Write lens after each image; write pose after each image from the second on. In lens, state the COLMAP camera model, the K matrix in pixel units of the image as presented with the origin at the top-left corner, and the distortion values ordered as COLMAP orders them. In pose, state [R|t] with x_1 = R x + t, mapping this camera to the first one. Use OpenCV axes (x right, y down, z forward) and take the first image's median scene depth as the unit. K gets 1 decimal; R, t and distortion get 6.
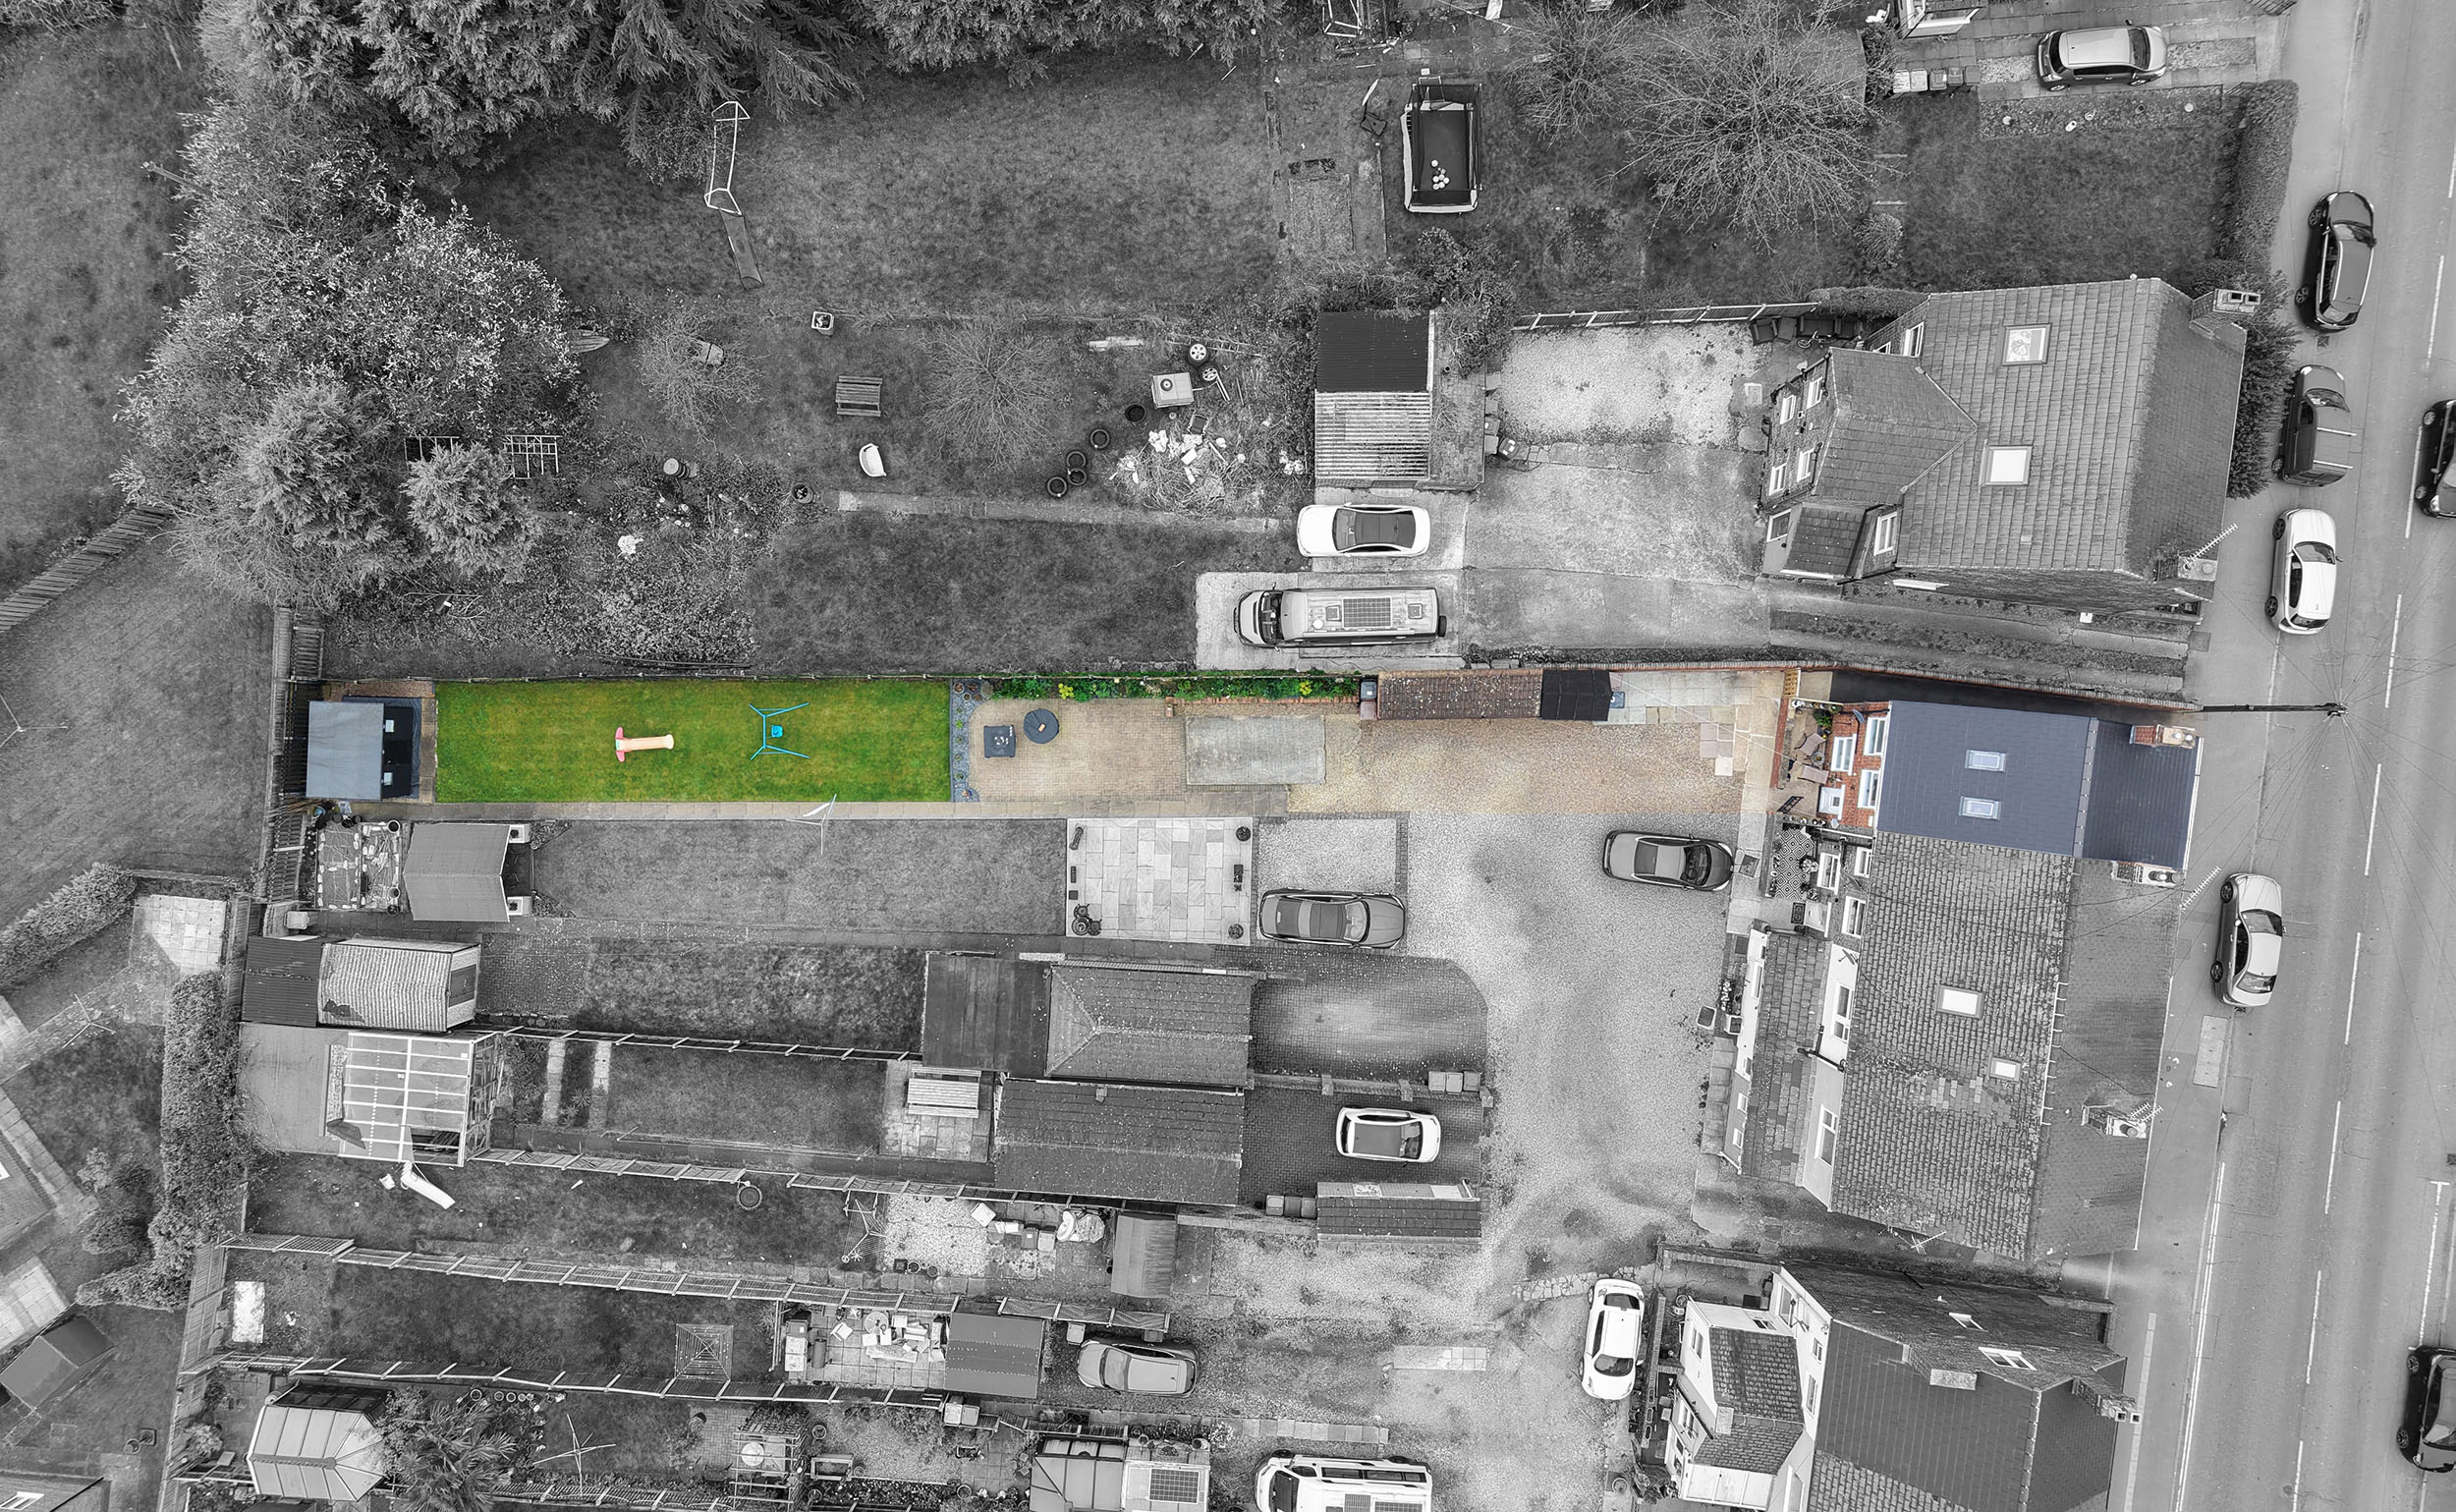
lens RADIAL K [[1608.5, 0, 1228.9], [0, 1608.5, 743.8], [0, 0, 1]] dist [0.006699, -0.000076]
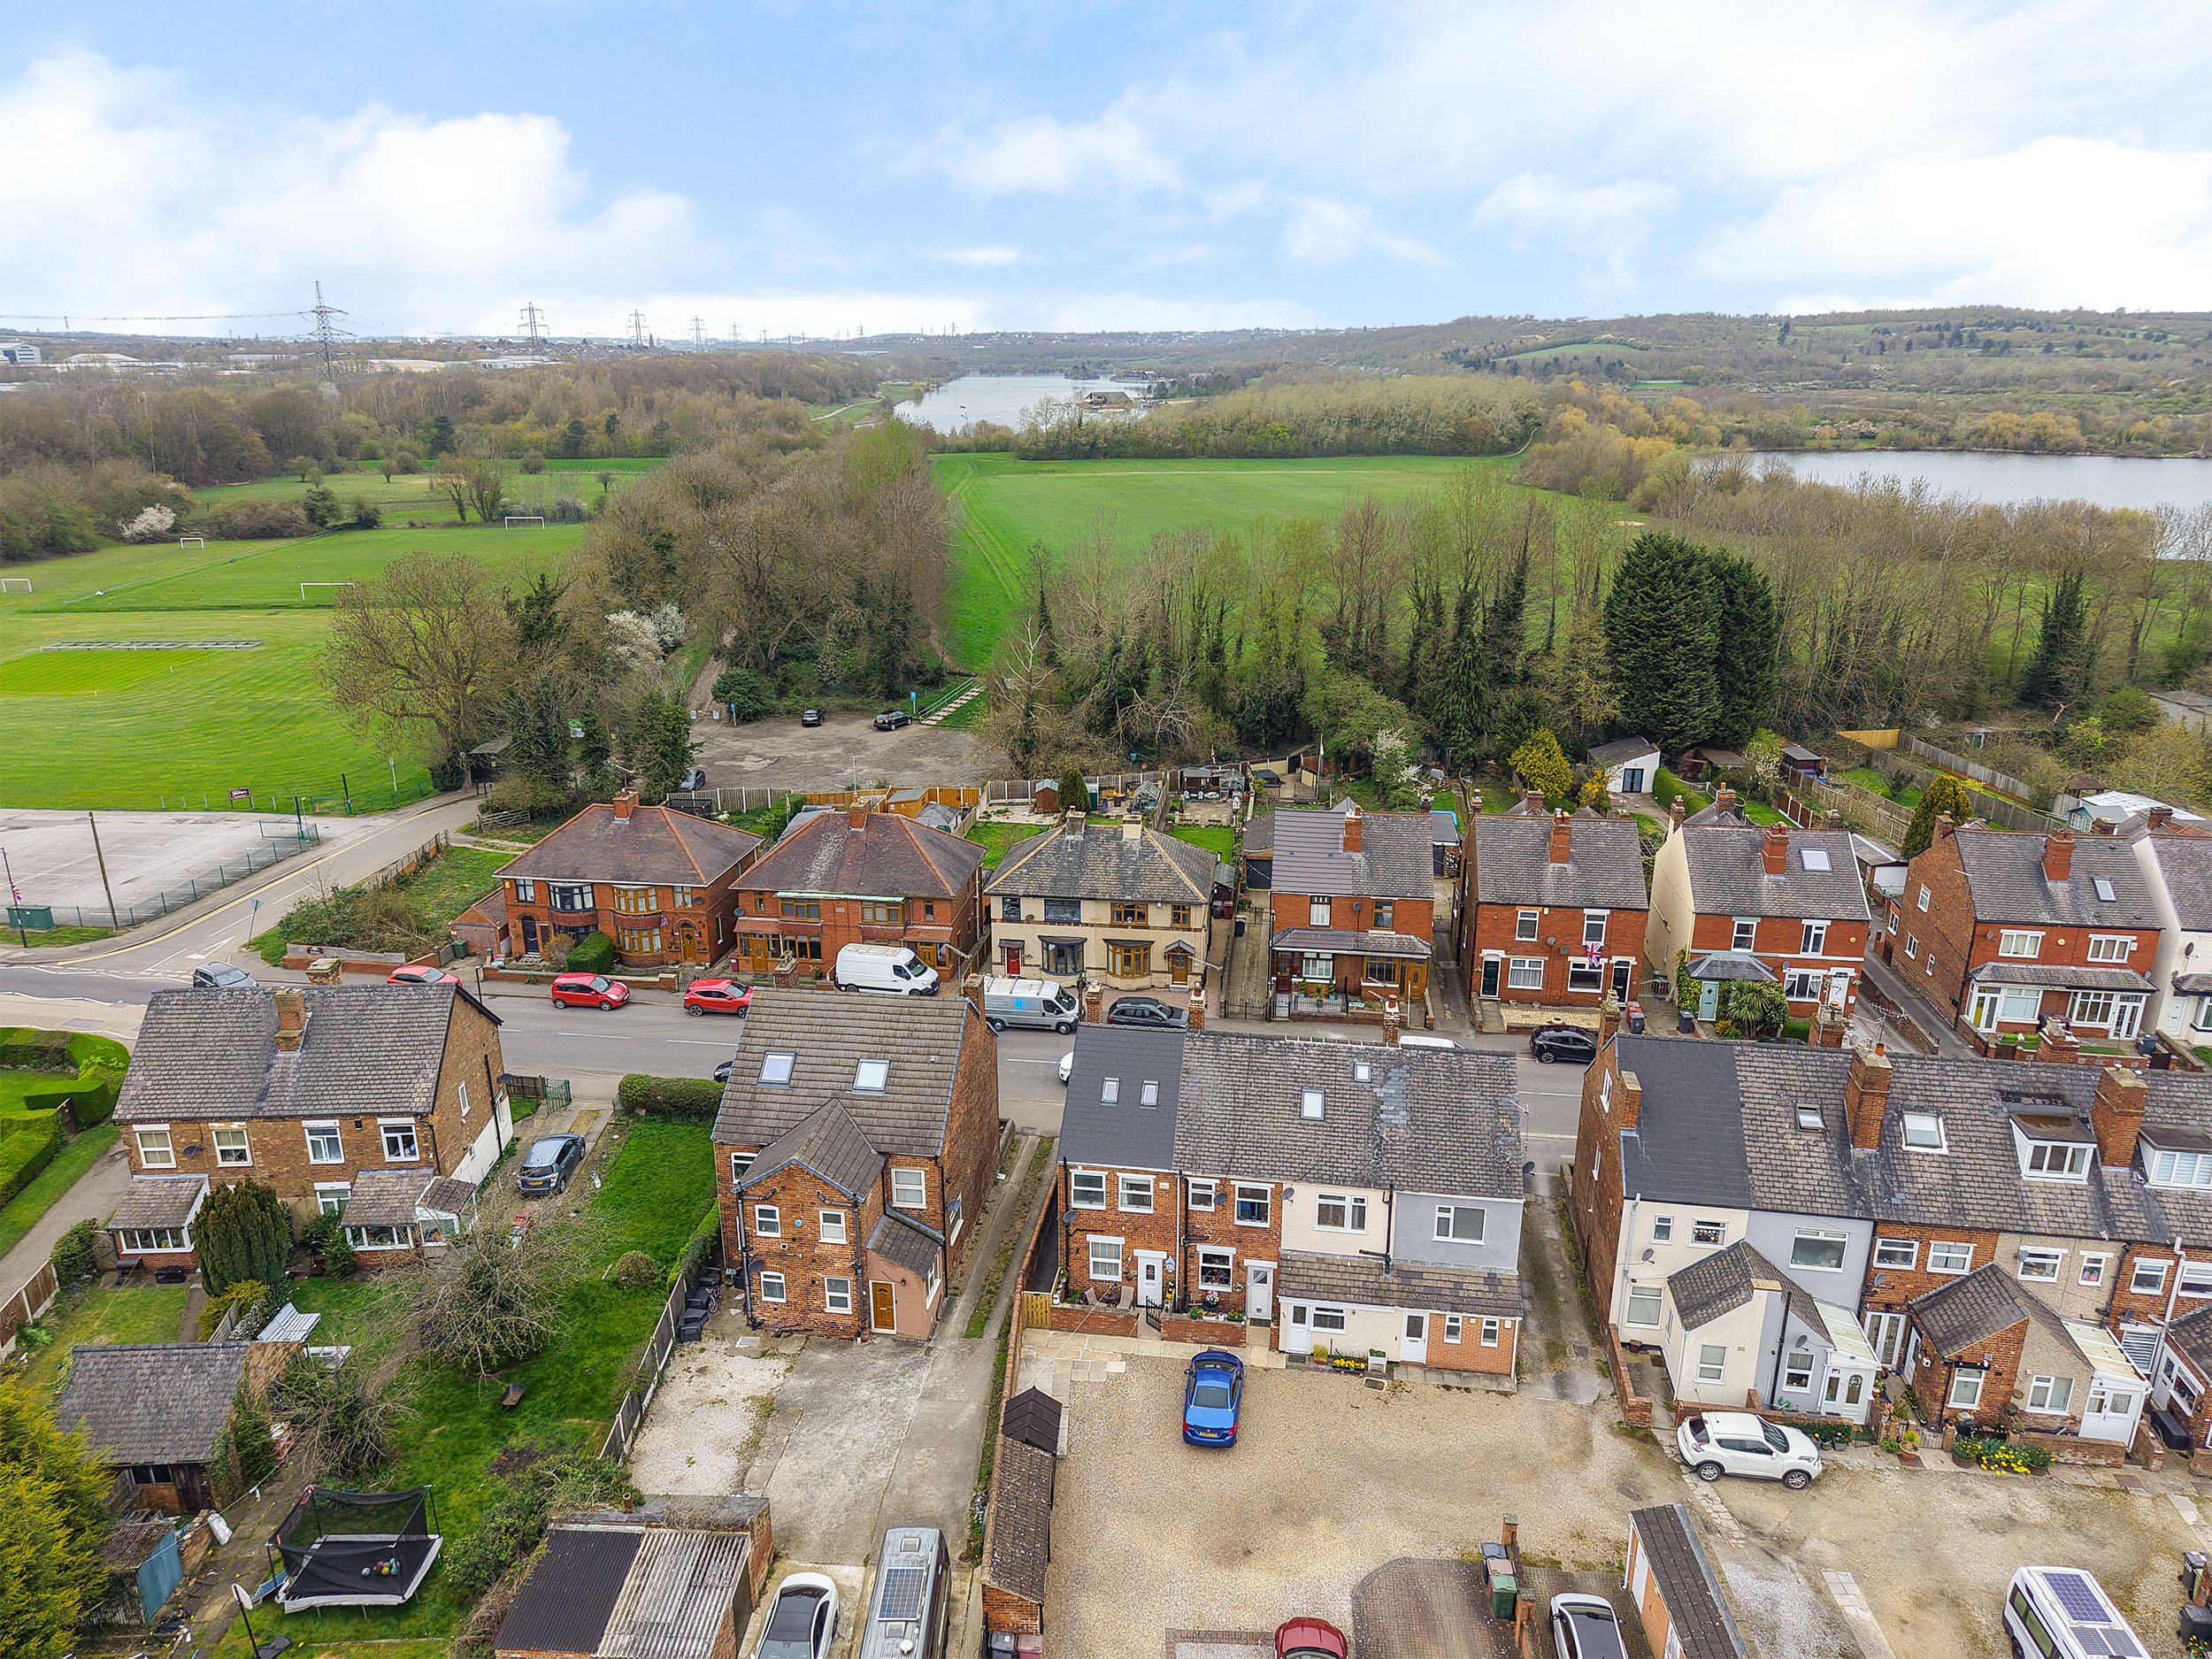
lens RADIAL K [[1470.0, 0, 1114.6], [0, 1470.0, 831.3], [0, 0, 1]] dist [-0.002674, -0.001455]
pose [[0.023016, -0.279426, 0.959891, -0.462820], [0.999713, 0.000059, -0.023953, 0.034611], [0.006636, 0.960167, 0.279347, 0.435205]]
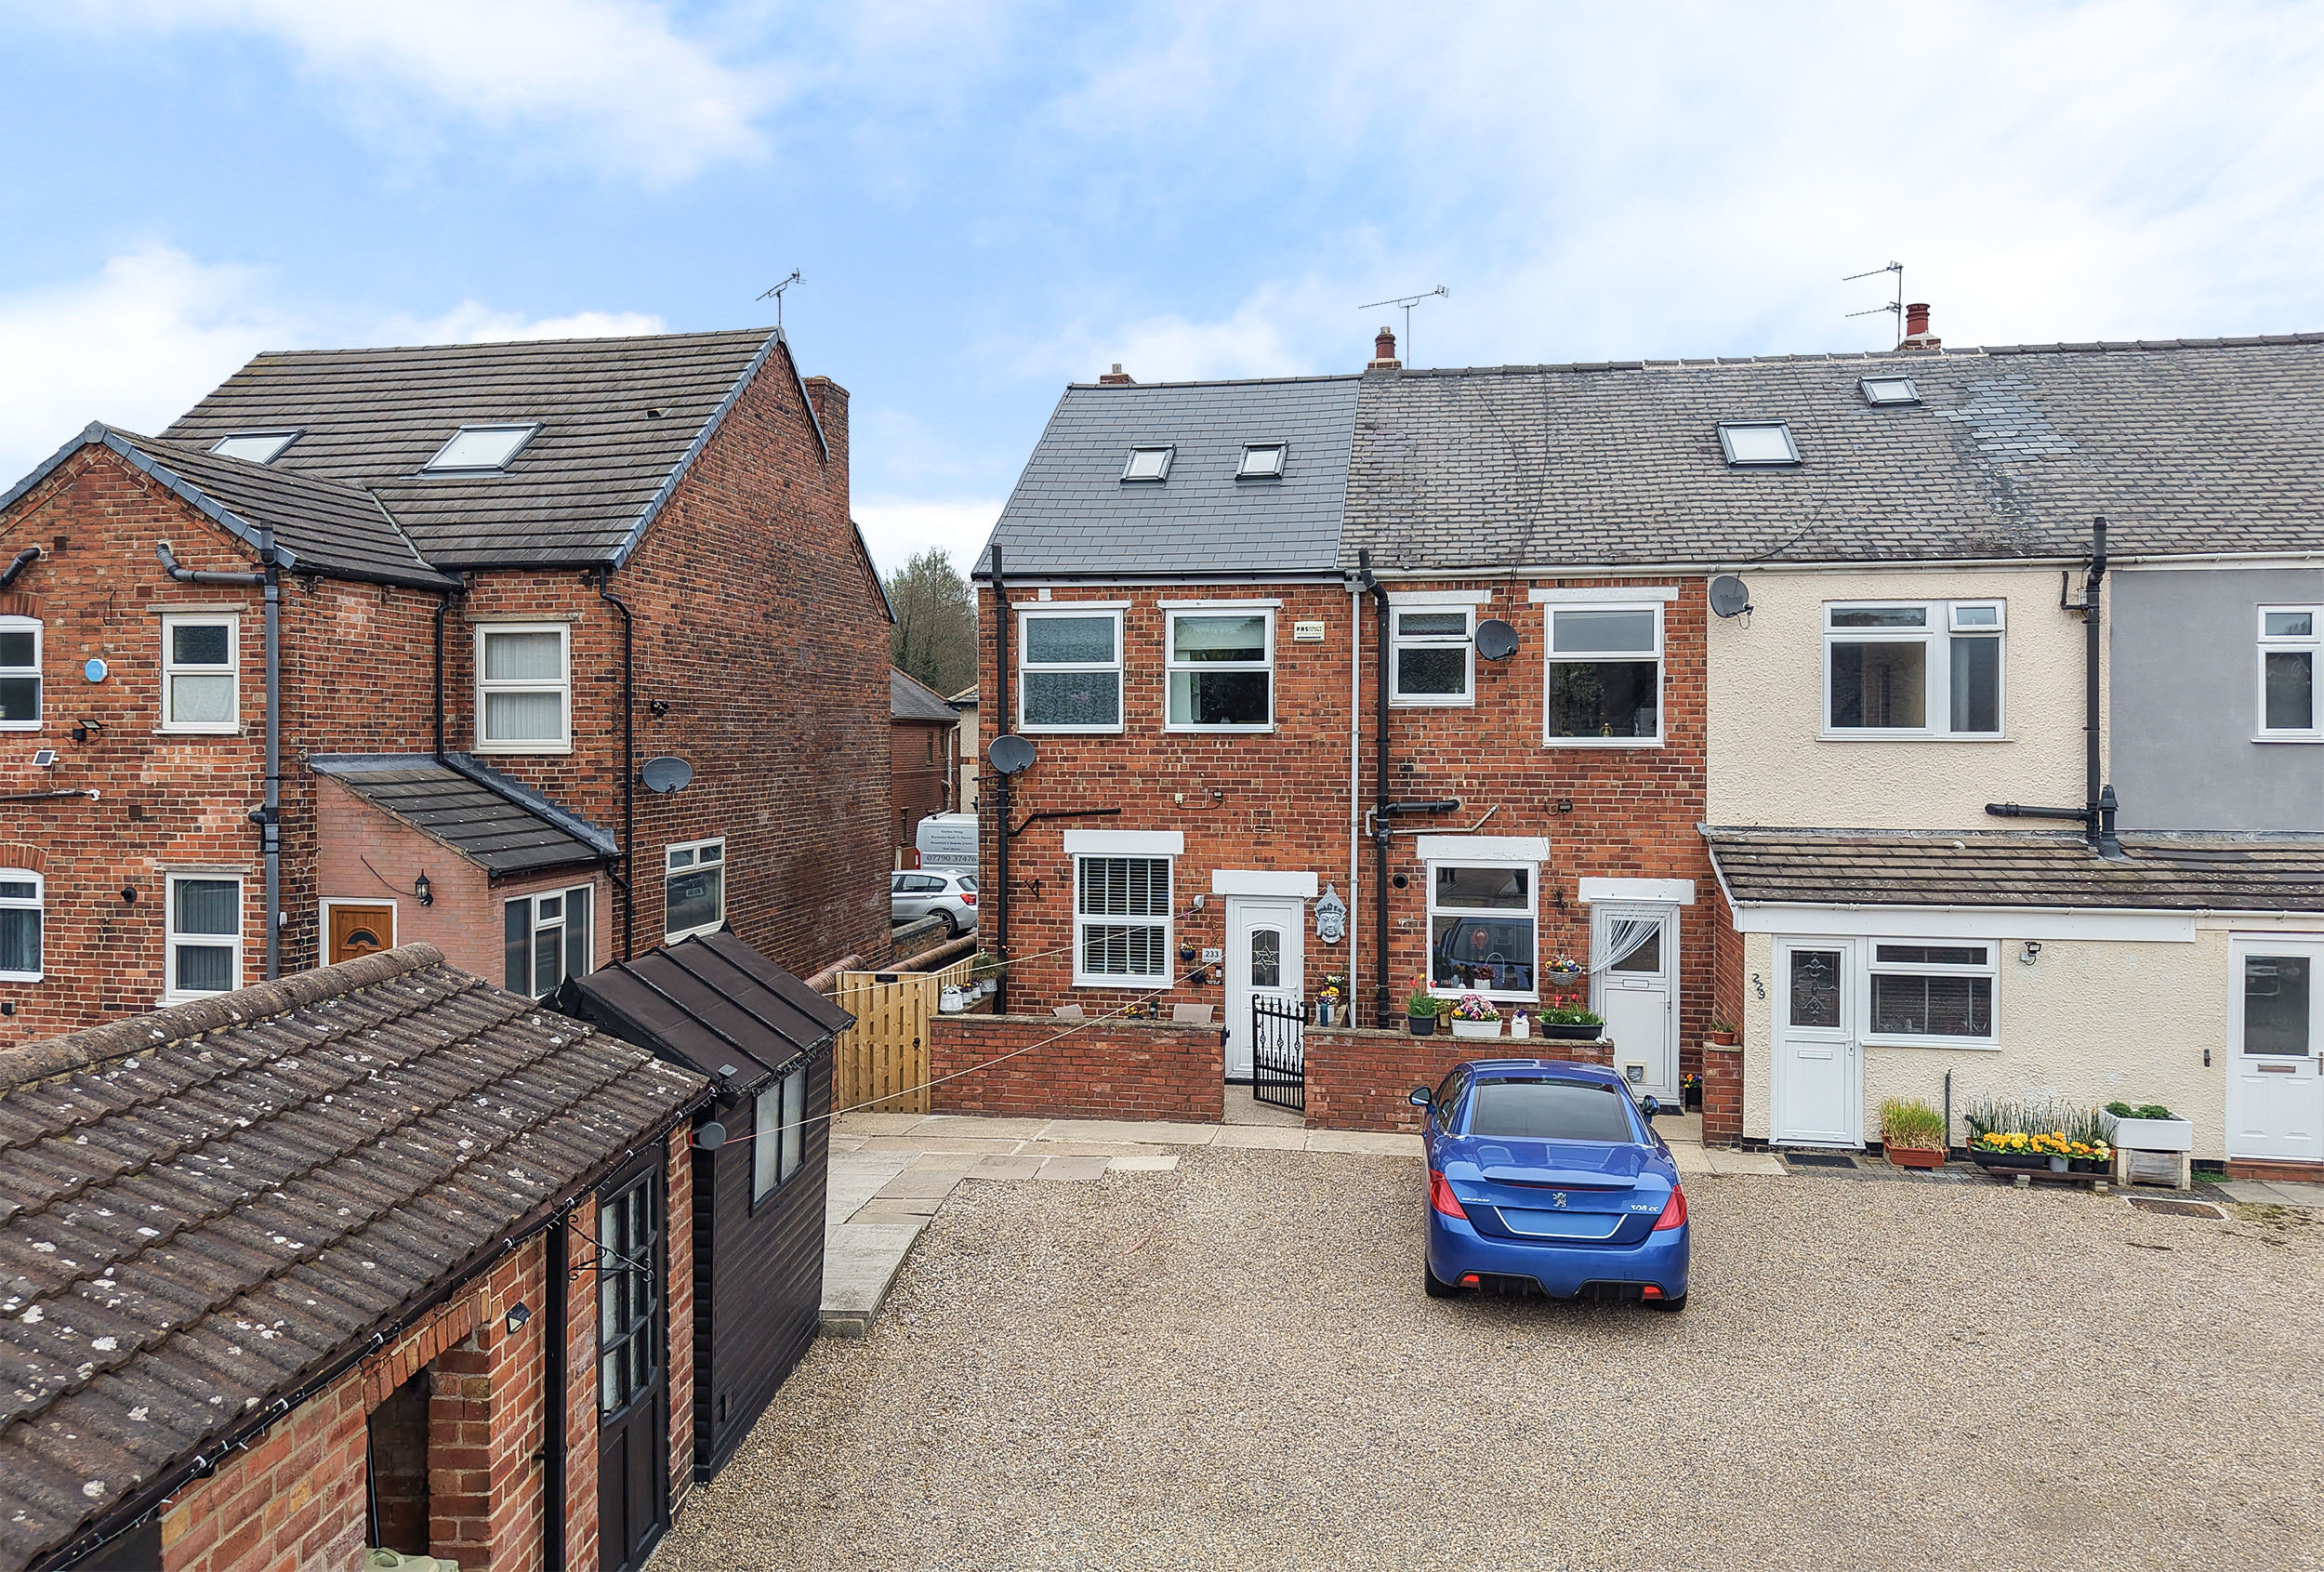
lens RADIAL K [[1604.4, 0, 1163.9], [0, 1604.4, 778.1], [0, 0, 1]] dist [-0.010532, -0.006616]
pose [[0.065985, -0.006857, 0.997797, 0.049348], [0.997808, -0.004599, -0.066017, 0.035910], [0.005041, 0.999966, 0.006539, 0.935861]]
